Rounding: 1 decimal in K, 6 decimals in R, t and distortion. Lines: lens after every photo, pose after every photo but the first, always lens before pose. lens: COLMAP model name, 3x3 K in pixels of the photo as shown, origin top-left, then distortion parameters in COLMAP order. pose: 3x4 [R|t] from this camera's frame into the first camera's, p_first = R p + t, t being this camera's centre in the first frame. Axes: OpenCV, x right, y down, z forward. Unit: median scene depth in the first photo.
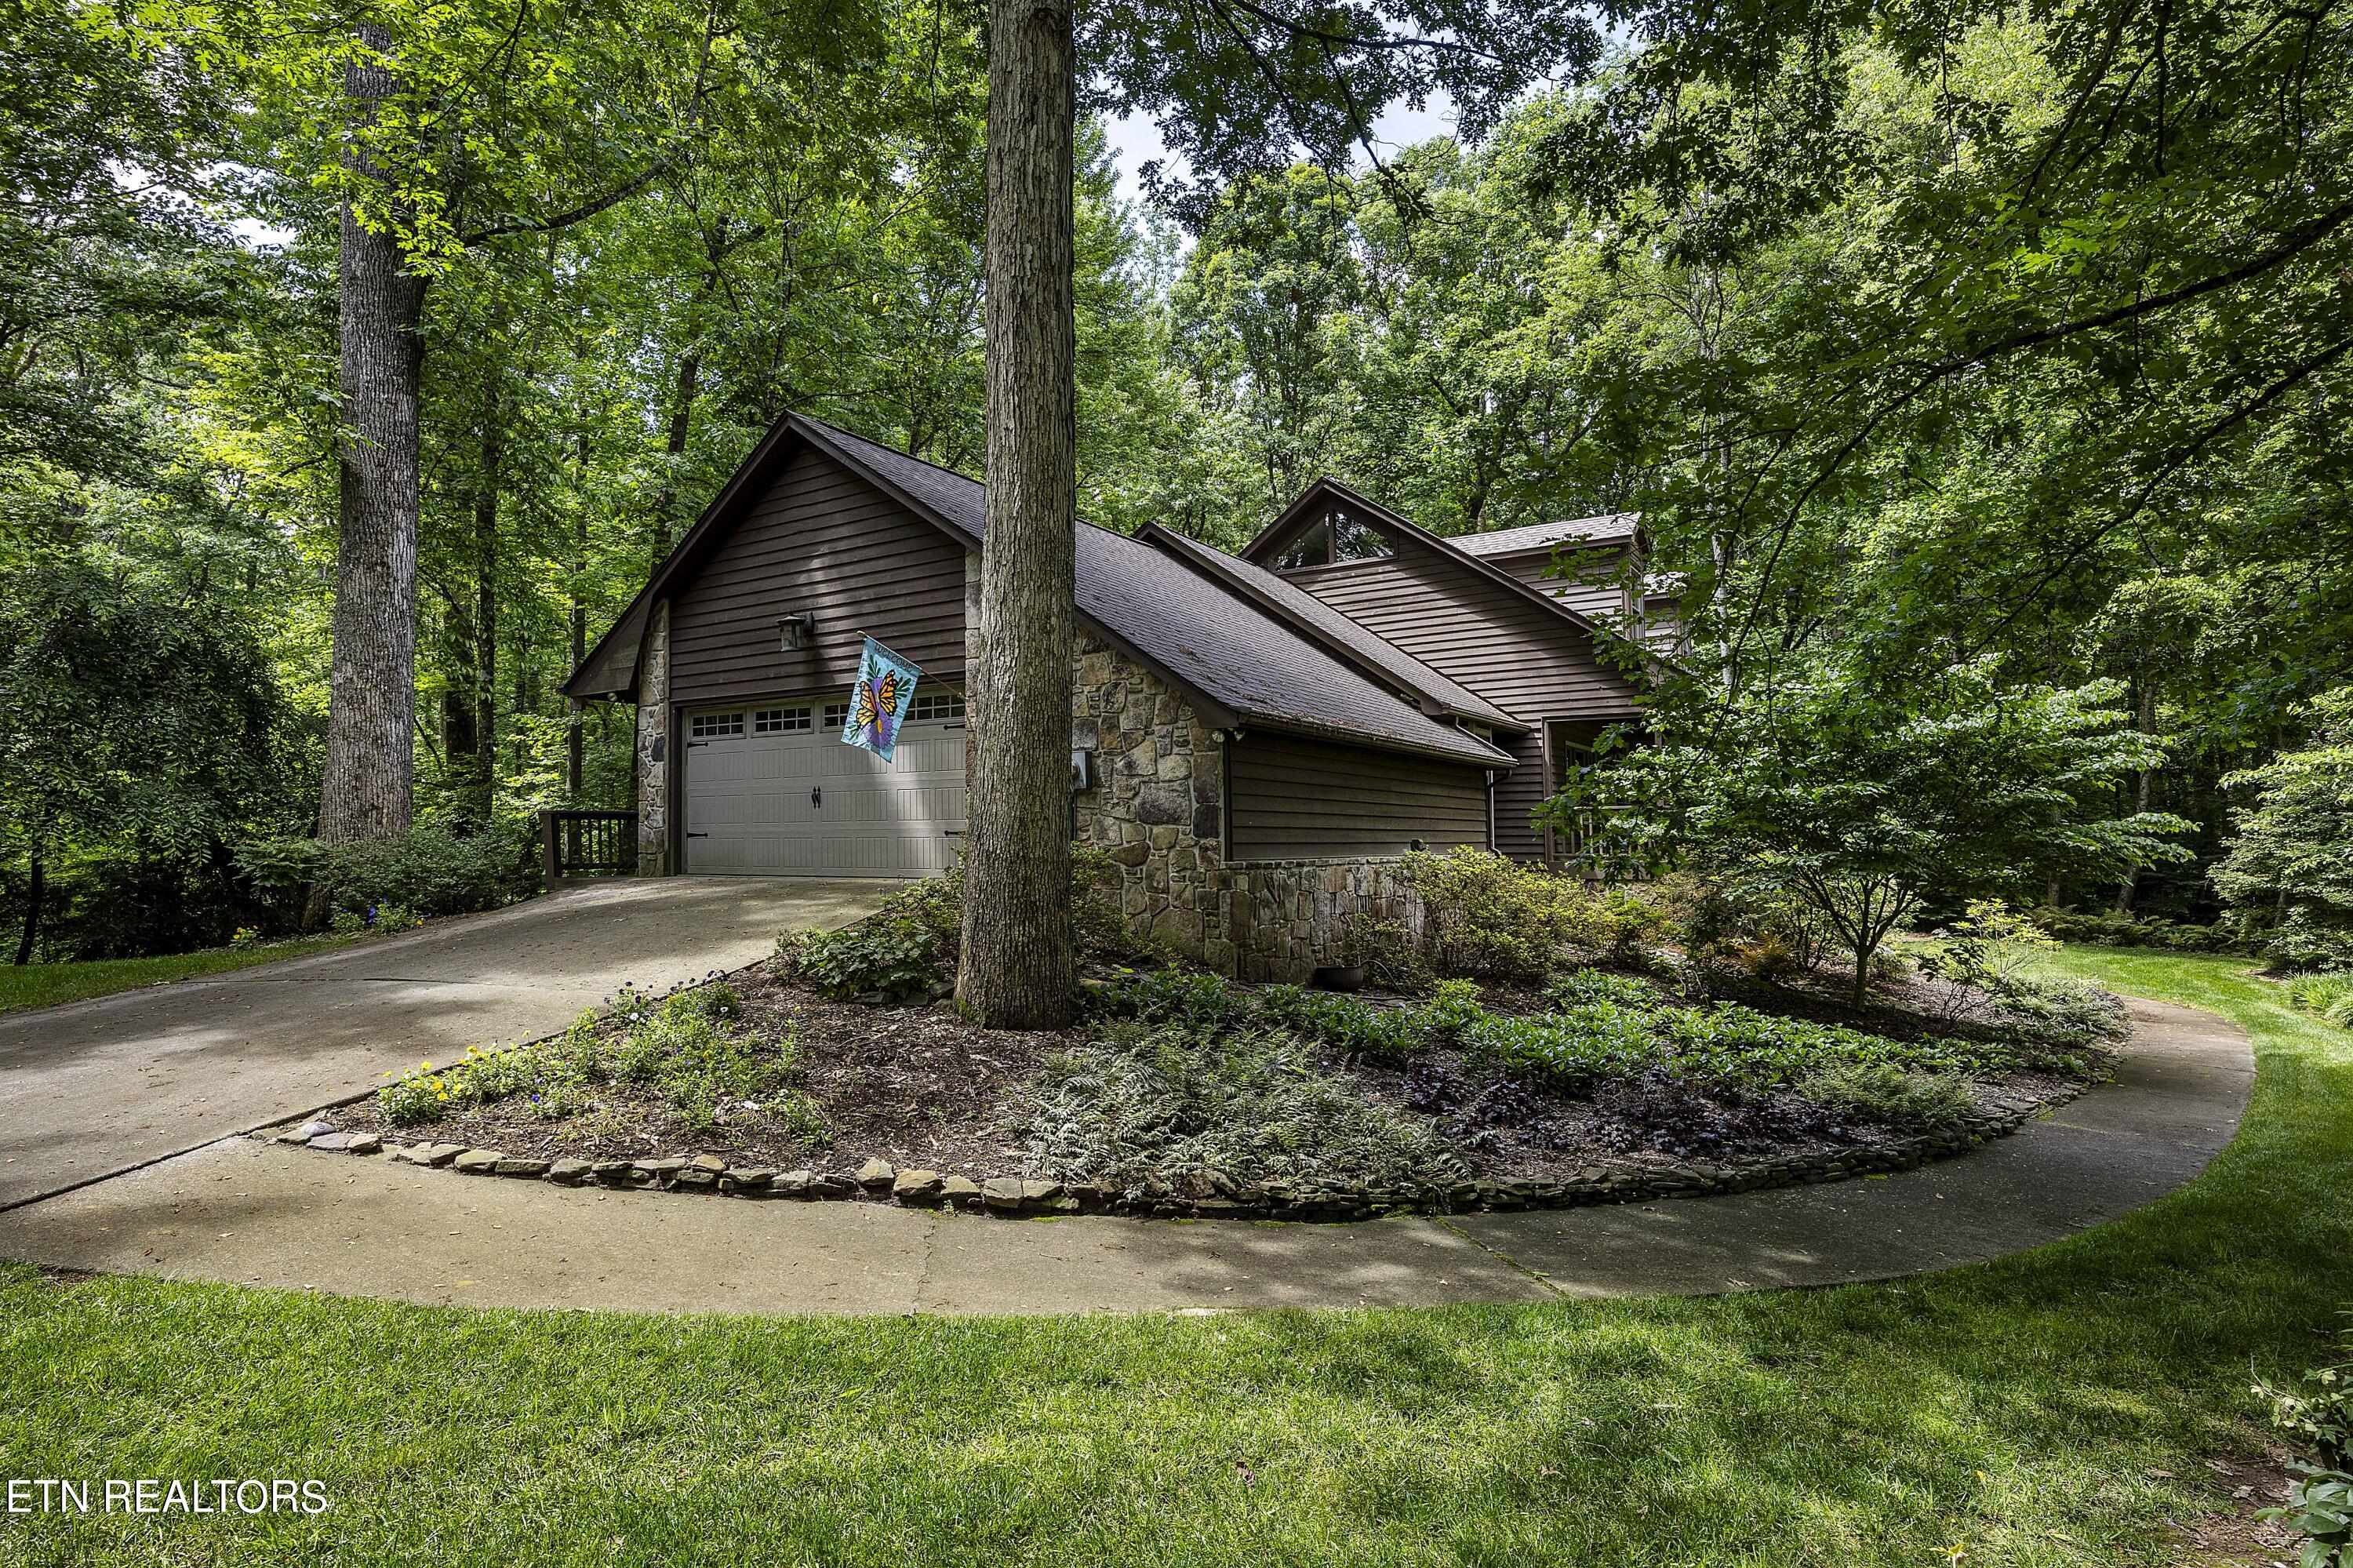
lens RADIAL K [[1197.0, 0, 1178.1], [0, 1197.0, 781.9], [0, 0, 1]] dist [0.001576, 0.000169]
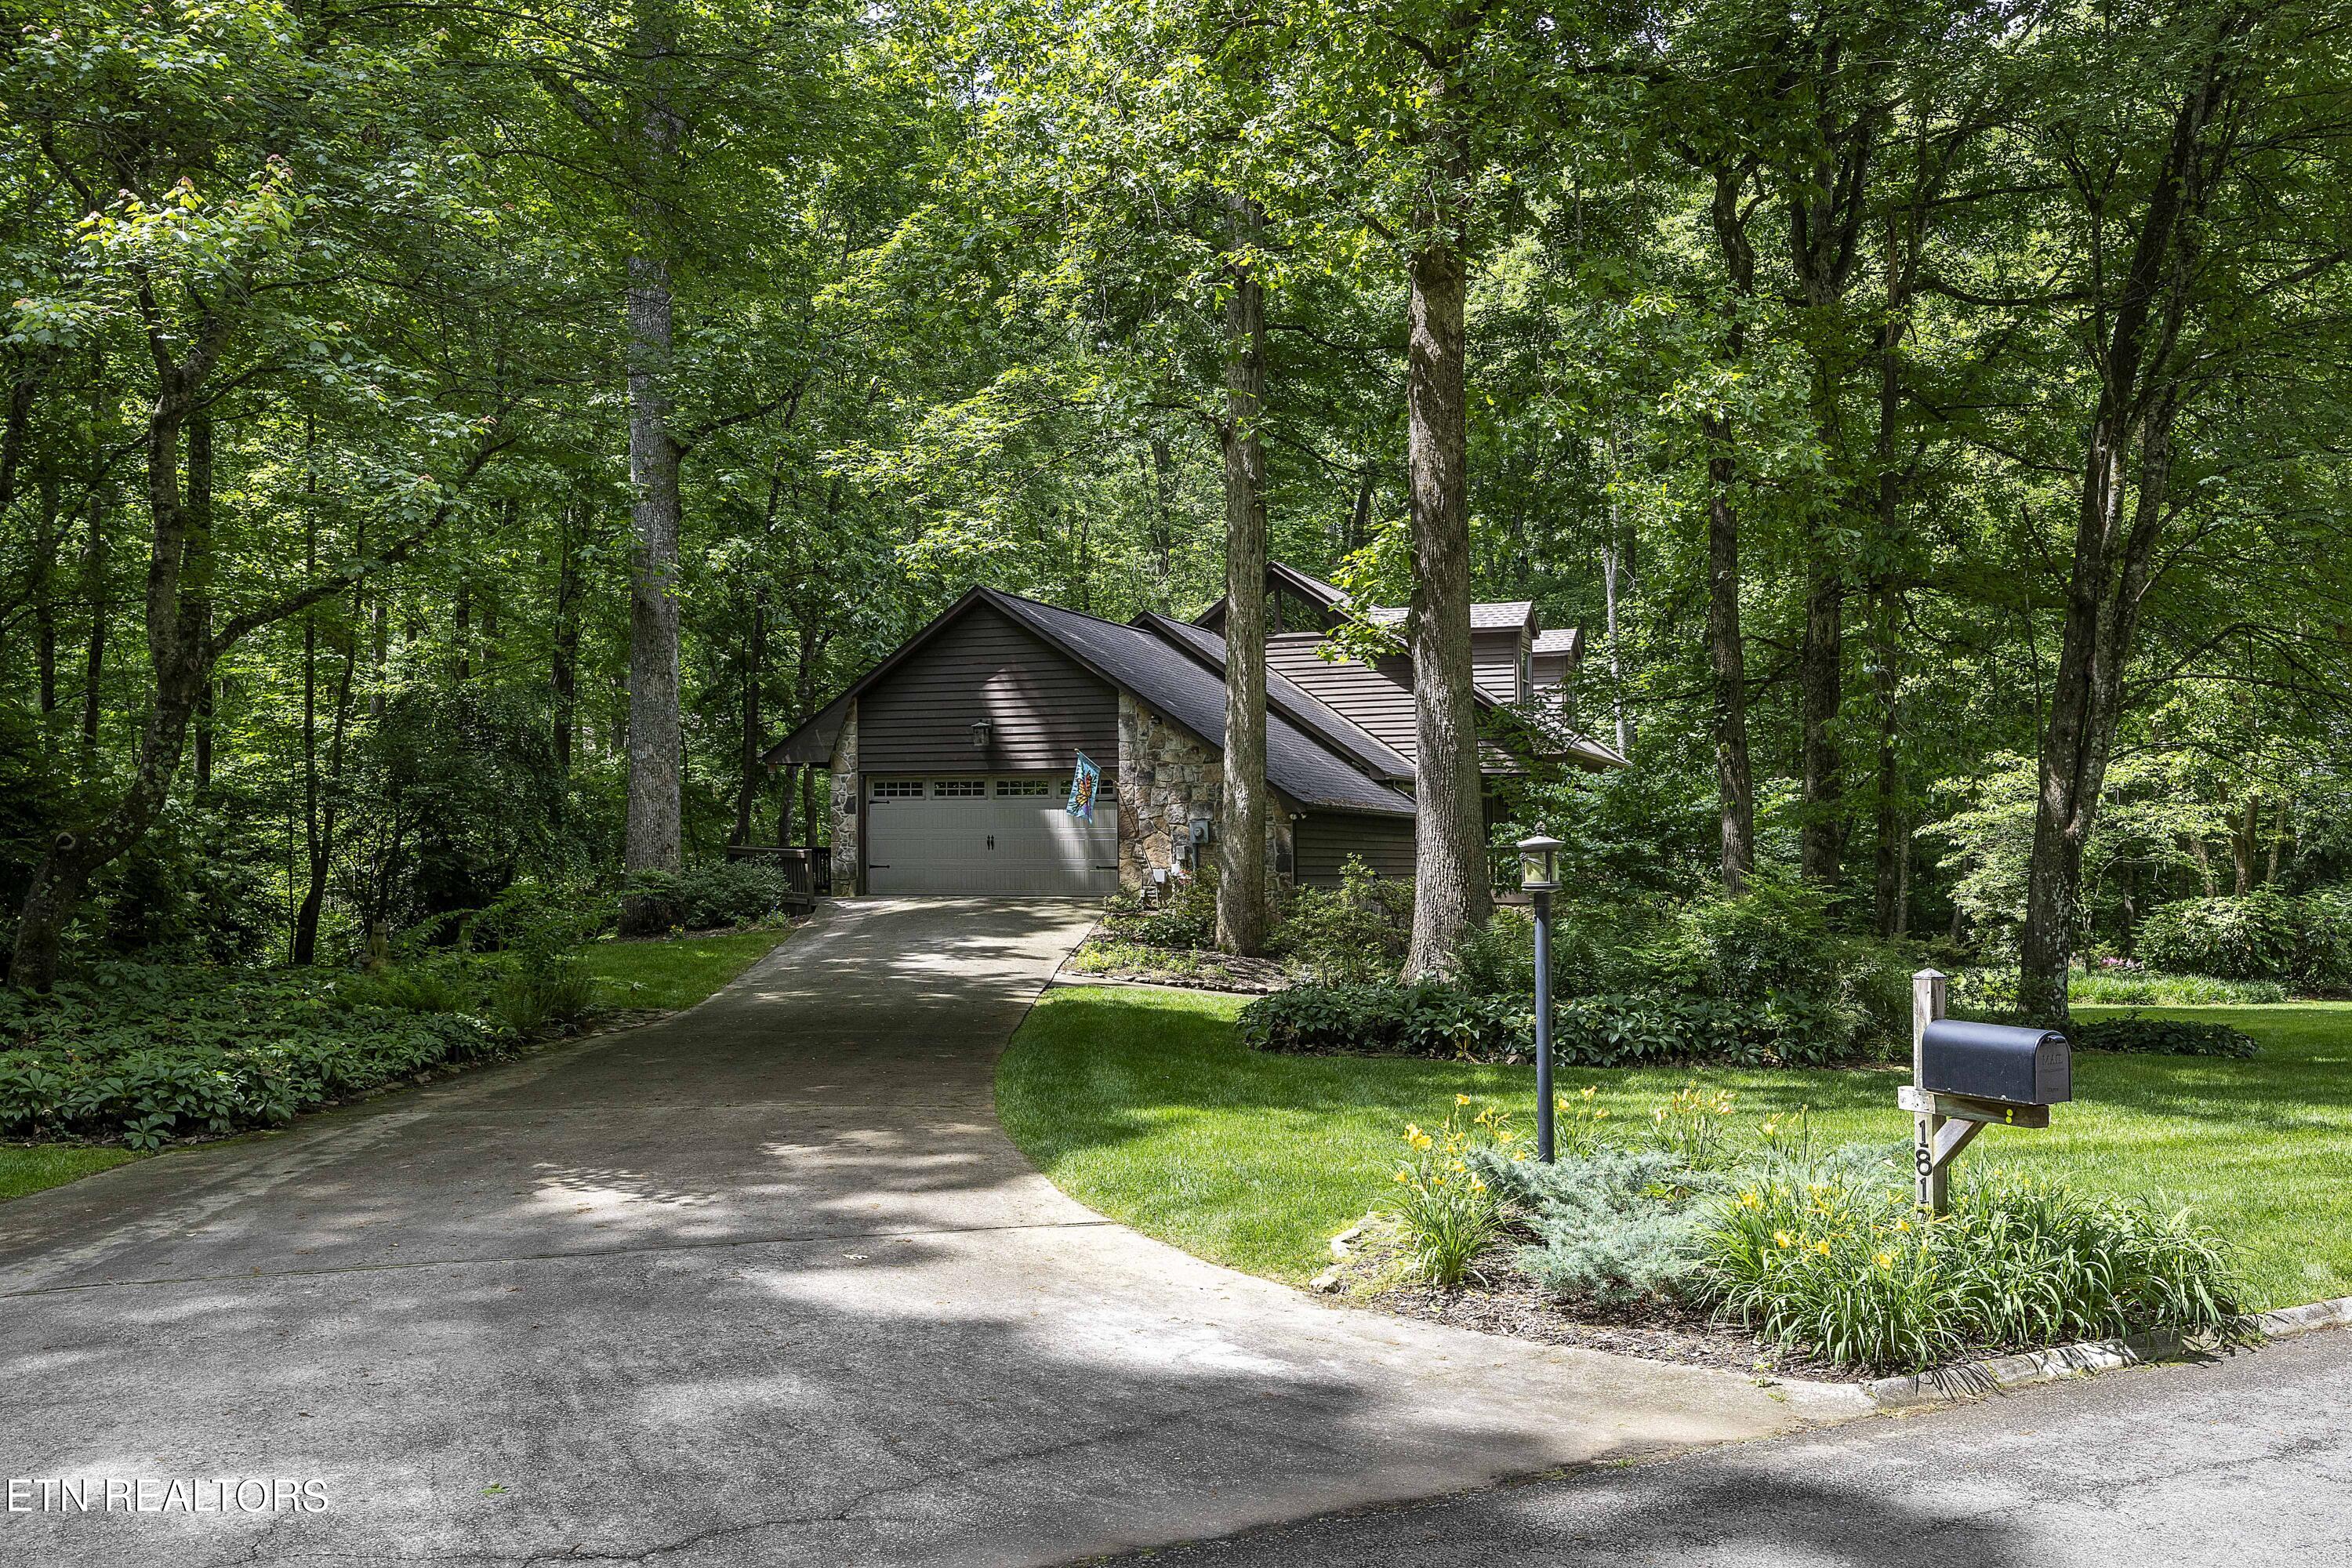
lens RADIAL K [[2077.1, 0, 1173.3], [0, 2077.1, 784.2], [0, 0, 1]] dist [-0.056859, -0.005384]
pose [[0.981717, 0.010209, 0.190072, -0.525662], [-0.013390, 0.999791, 0.015457, -0.094455], [-0.189874, -0.017719, 0.981649, -1.449131]]
